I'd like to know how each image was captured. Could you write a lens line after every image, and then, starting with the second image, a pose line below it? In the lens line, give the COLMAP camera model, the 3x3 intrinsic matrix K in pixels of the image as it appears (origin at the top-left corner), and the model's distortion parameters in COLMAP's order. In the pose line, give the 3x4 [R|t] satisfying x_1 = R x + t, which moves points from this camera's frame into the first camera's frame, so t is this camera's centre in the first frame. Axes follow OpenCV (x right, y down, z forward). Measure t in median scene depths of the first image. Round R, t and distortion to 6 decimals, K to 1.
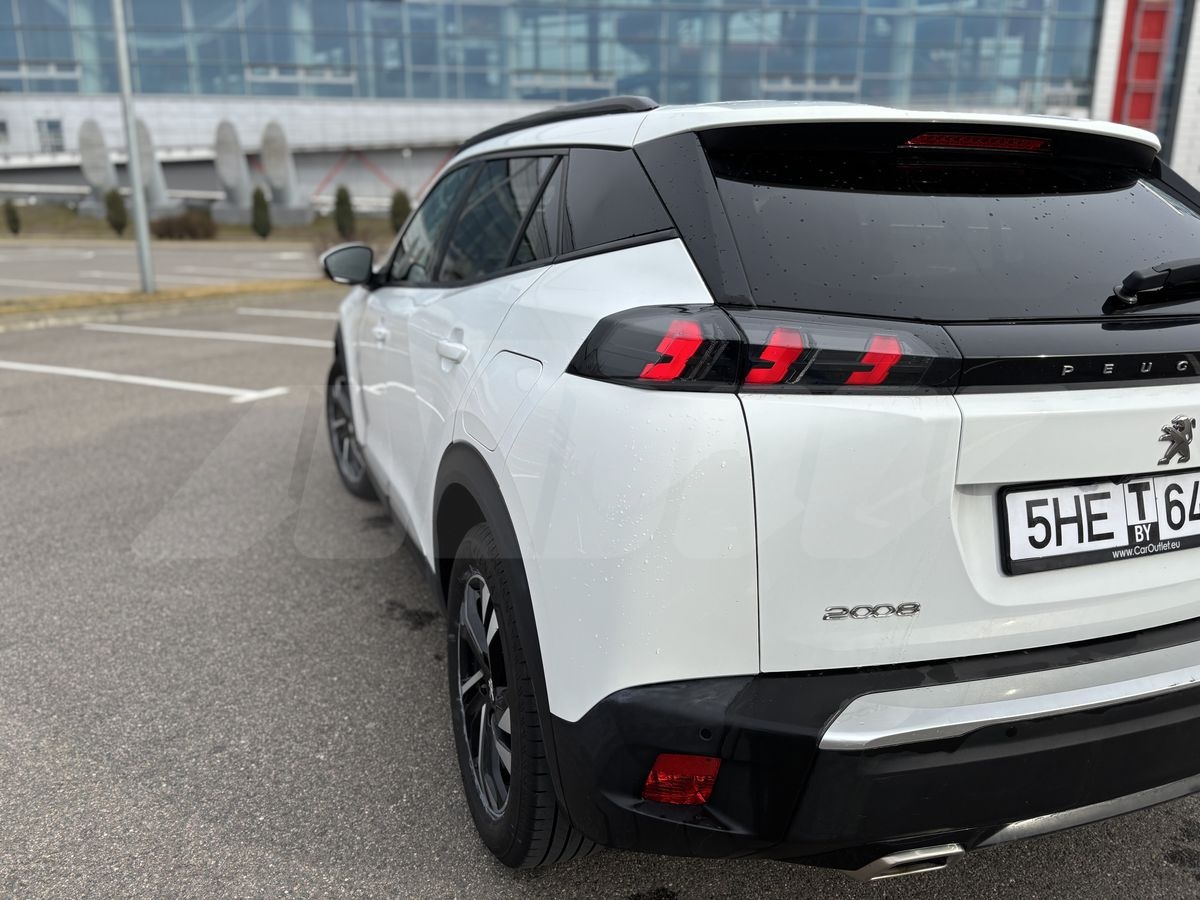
lens RADIAL K [[919.0, 0, 593.3], [0, 919.0, 452.6], [0, 0, 1]] dist [0.033871, -0.024825]
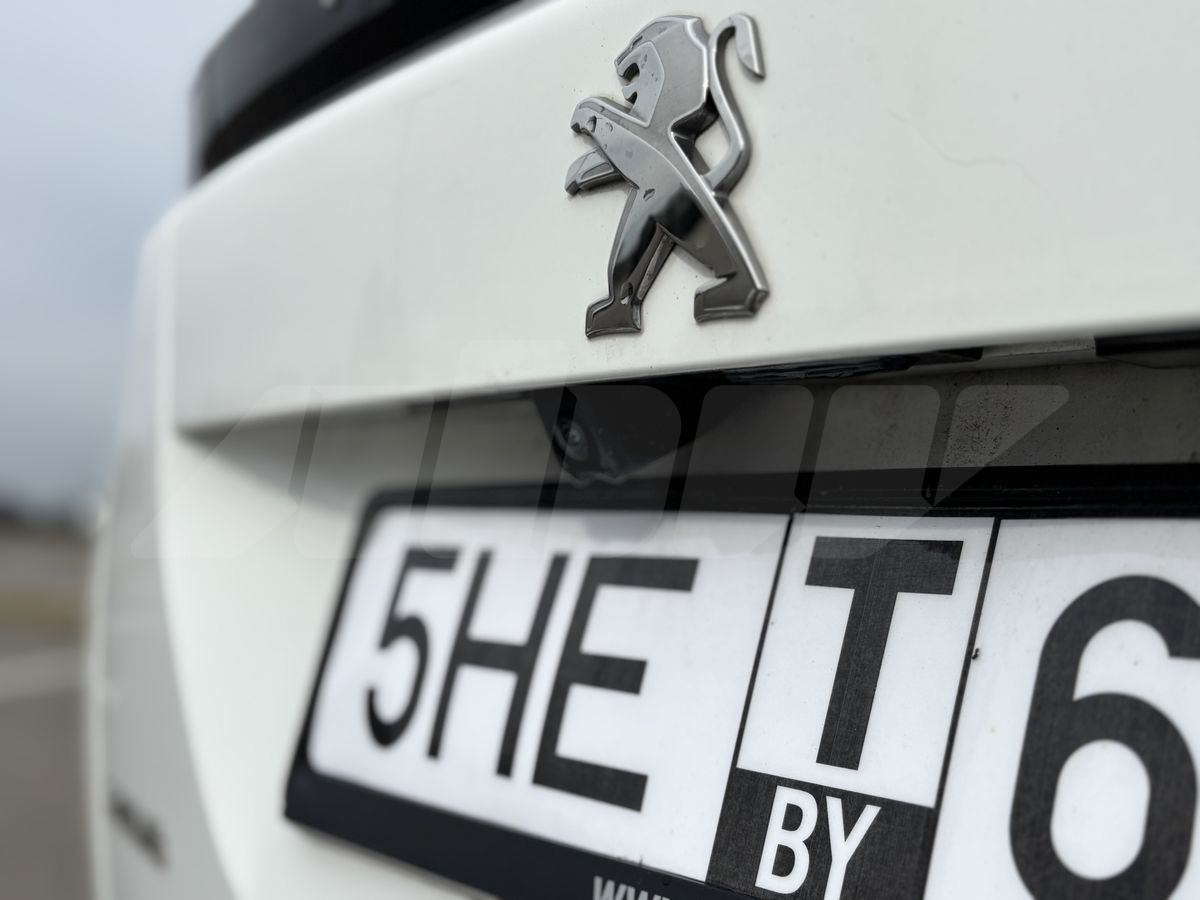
lens RADIAL K [[1462.6, 0, 597.9], [0, 1462.6, 442.4], [0, 0, 1]] dist [0.022804, 0.000000]
pose [[0.330314, -0.058702, -0.942044, 0.819038], [-0.258895, 0.954150, -0.150235, 0.068642], [0.907670, 0.293516, 0.299972, 0.878638]]
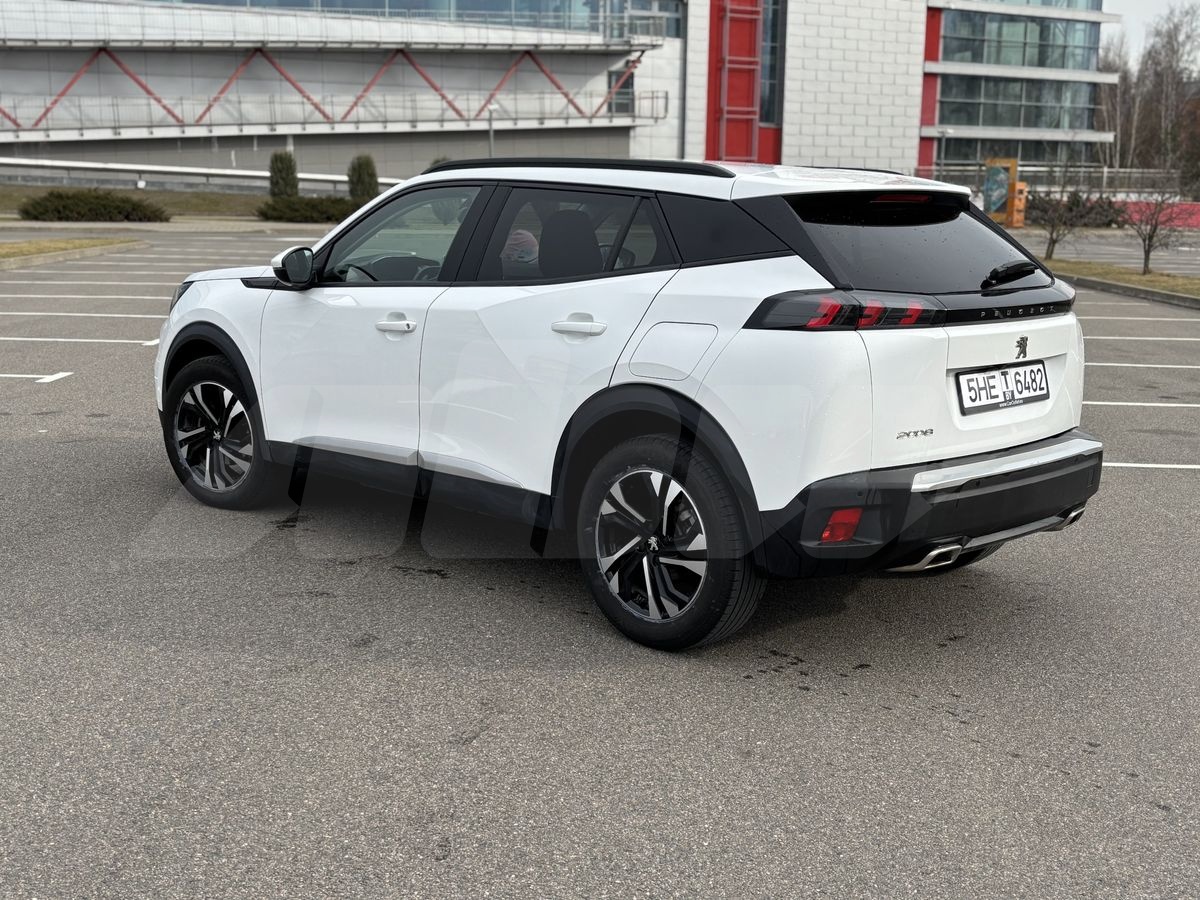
lens RADIAL K [[1462.6, 0, 586.5], [0, 1462.6, 447.2], [0, 0, 1]] dist [0.022804, 0.000000]
pose [[0.914857, -0.066879, 0.398201, -1.549803], [0.091663, 0.994839, -0.043510, 0.255959], [-0.393236, 0.076305, 0.916266, -1.580130]]
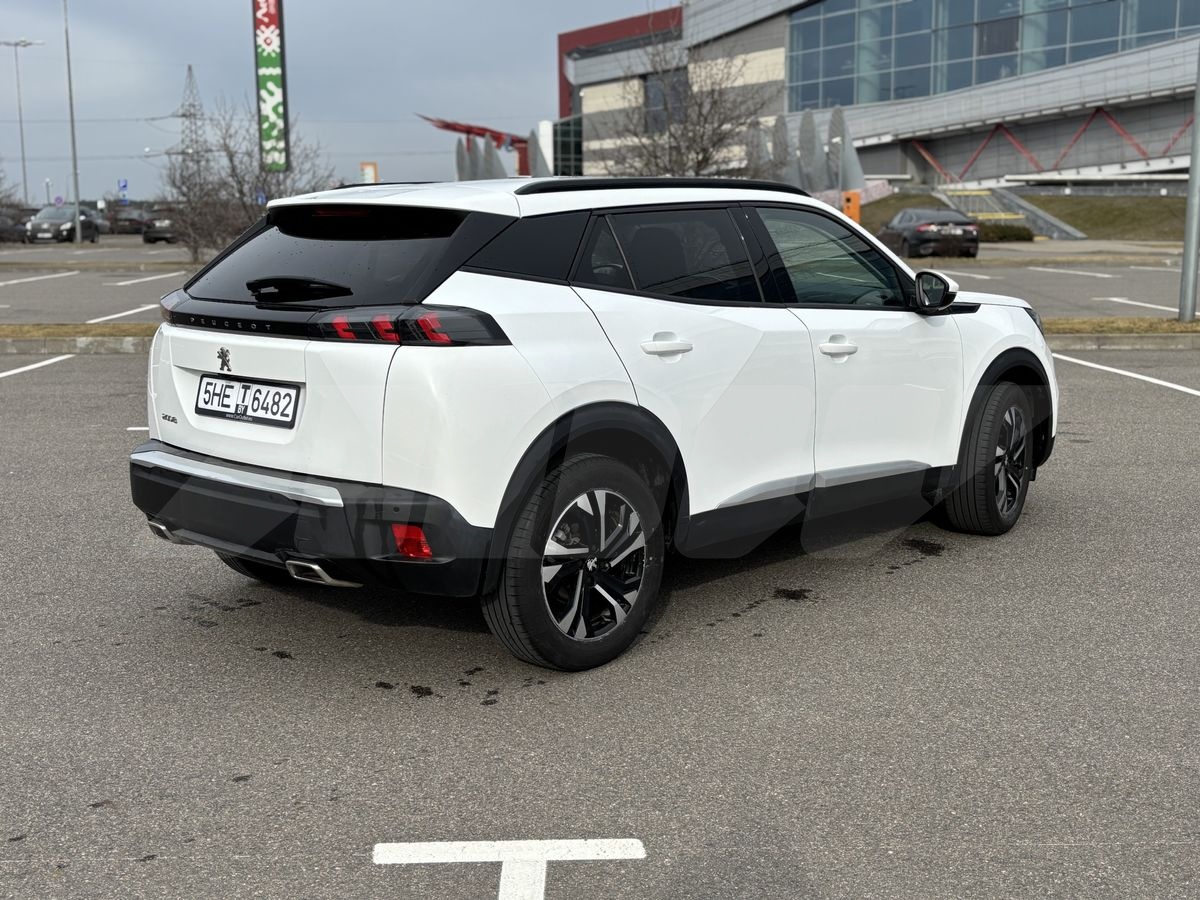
lens RADIAL K [[1462.6, 0, 595.5], [0, 1462.6, 462.0], [0, 0, 1]] dist [0.022804, 0.000000]
pose [[0.445393, 0.138672, -0.884531, 3.778380], [-0.210482, 0.976463, 0.047099, -0.113622], [0.870243, 0.165200, 0.464098, 0.215158]]
